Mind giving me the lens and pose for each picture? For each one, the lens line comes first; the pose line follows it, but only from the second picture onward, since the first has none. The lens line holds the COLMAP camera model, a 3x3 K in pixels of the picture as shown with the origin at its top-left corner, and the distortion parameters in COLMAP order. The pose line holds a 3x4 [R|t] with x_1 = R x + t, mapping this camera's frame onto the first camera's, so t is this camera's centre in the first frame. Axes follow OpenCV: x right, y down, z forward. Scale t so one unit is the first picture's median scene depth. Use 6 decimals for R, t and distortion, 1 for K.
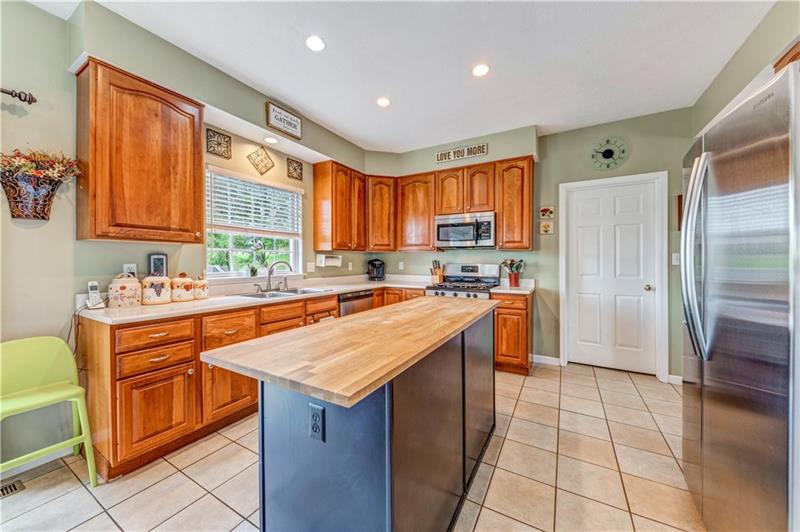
lens RADIAL K [[287.6, 0, 403.0], [0, 287.6, 261.1], [0, 0, 1]] dist [0.000428, 0.000008]
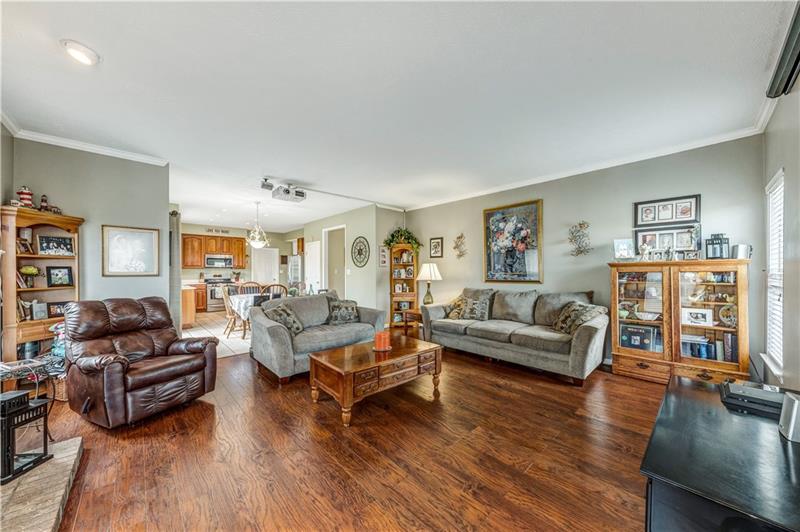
lens RADIAL K [[286.7, 0, 402.7], [0, 286.7, 269.3], [0, 0, 1]] dist [0.000271, -0.000225]
pose [[0.301877, -0.003948, 0.953339, -1.804618], [0.006238, 0.999978, 0.002166, -0.027397], [-0.953327, 0.005293, 0.301895, -1.392729]]
